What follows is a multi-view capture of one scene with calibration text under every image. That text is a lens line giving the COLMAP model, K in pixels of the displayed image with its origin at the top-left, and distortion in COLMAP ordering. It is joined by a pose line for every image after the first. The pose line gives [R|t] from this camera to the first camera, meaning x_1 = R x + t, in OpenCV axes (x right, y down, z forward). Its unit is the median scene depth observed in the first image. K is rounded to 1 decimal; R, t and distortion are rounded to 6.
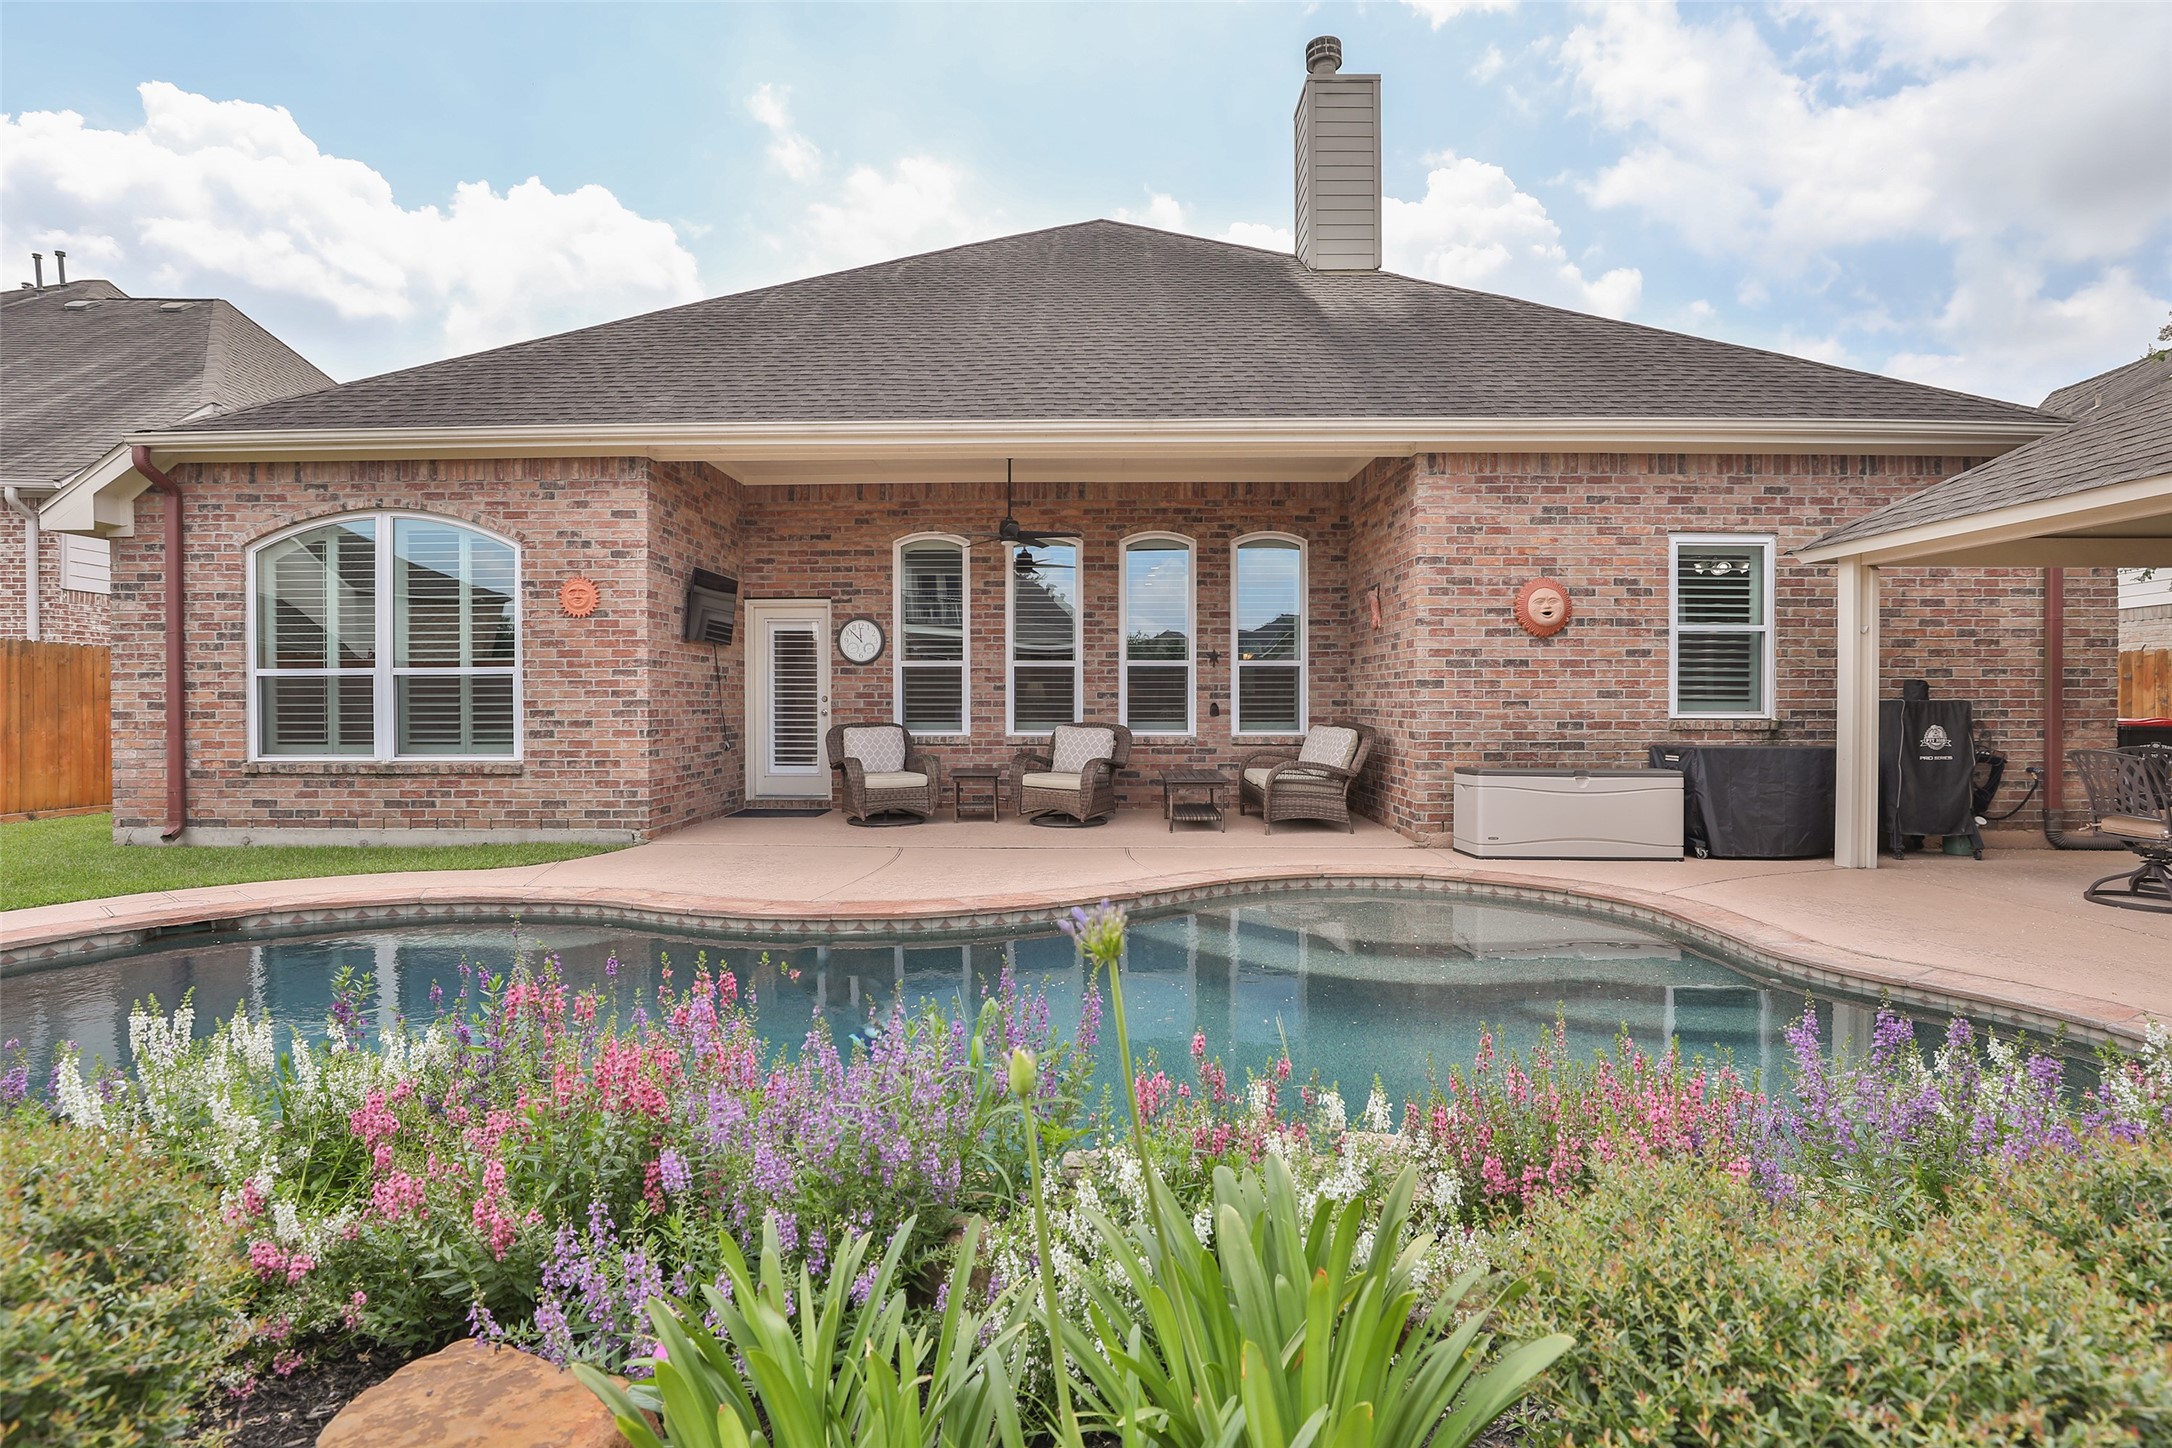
lens RADIAL K [[1045.4, 0, 1084.8], [0, 1045.4, 718.7], [0, 0, 1]] dist [-0.038650, 0.008757]
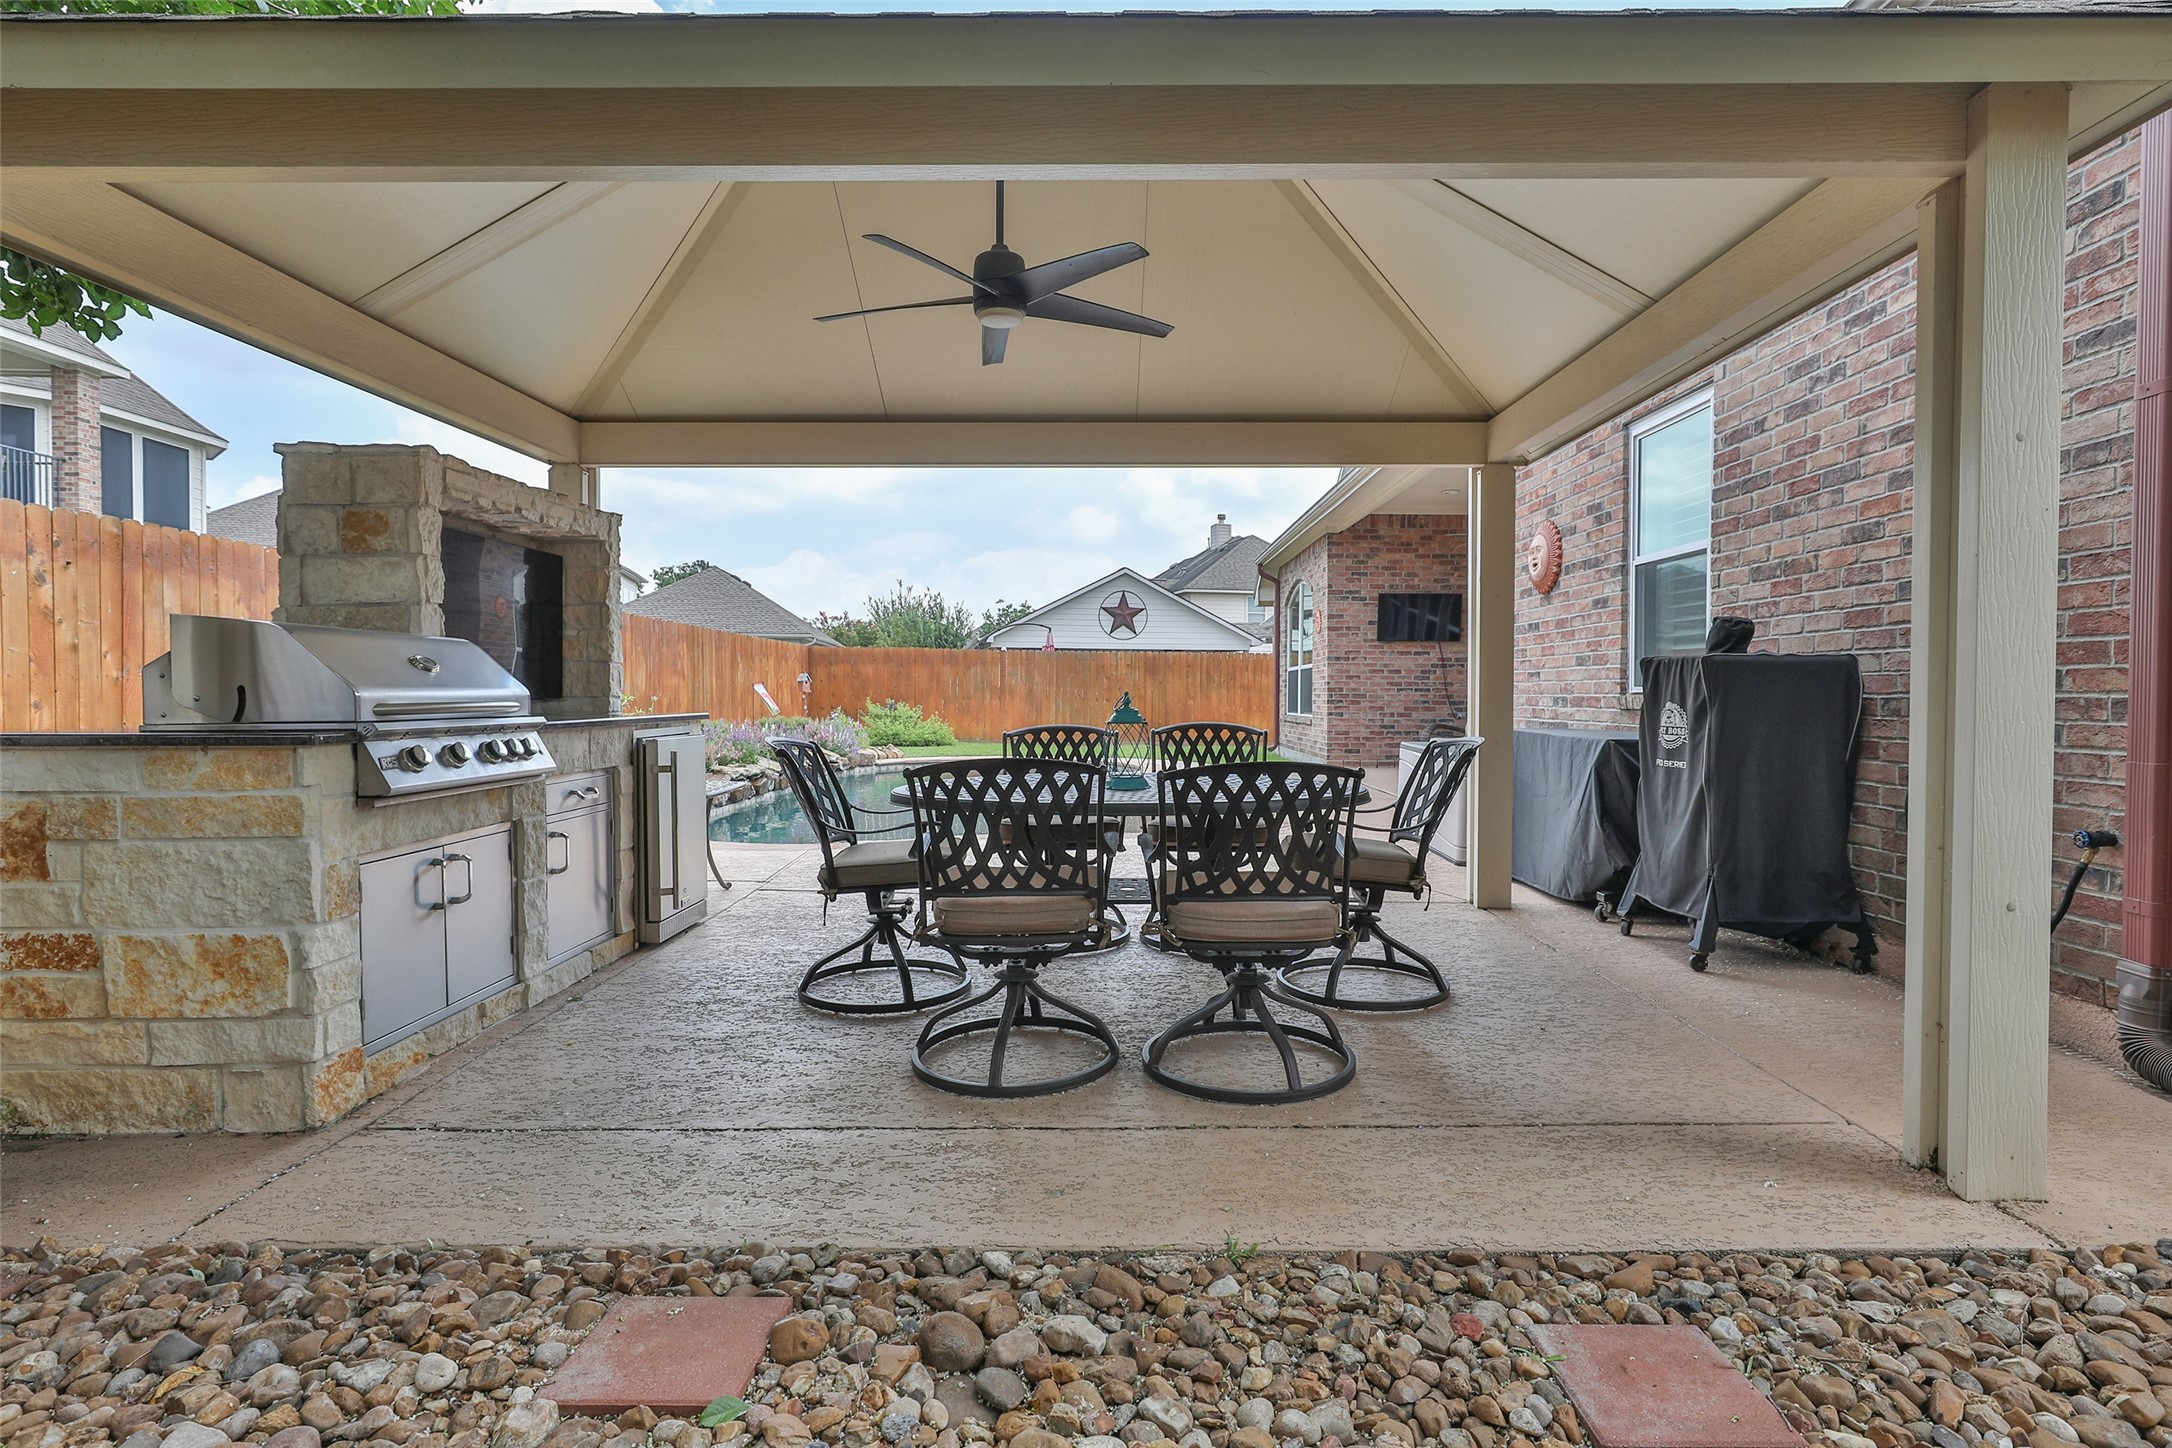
lens RADIAL K [[1045.4, 0, 1091.1], [0, 1045.4, 719.6], [0, 0, 1]] dist [-0.038650, 0.008757]
pose [[0.010532, 0.024715, -0.999639, 1.269926], [-0.014369, 0.999595, 0.024563, 0.005895], [0.999841, 0.014105, 0.010883, 0.637558]]
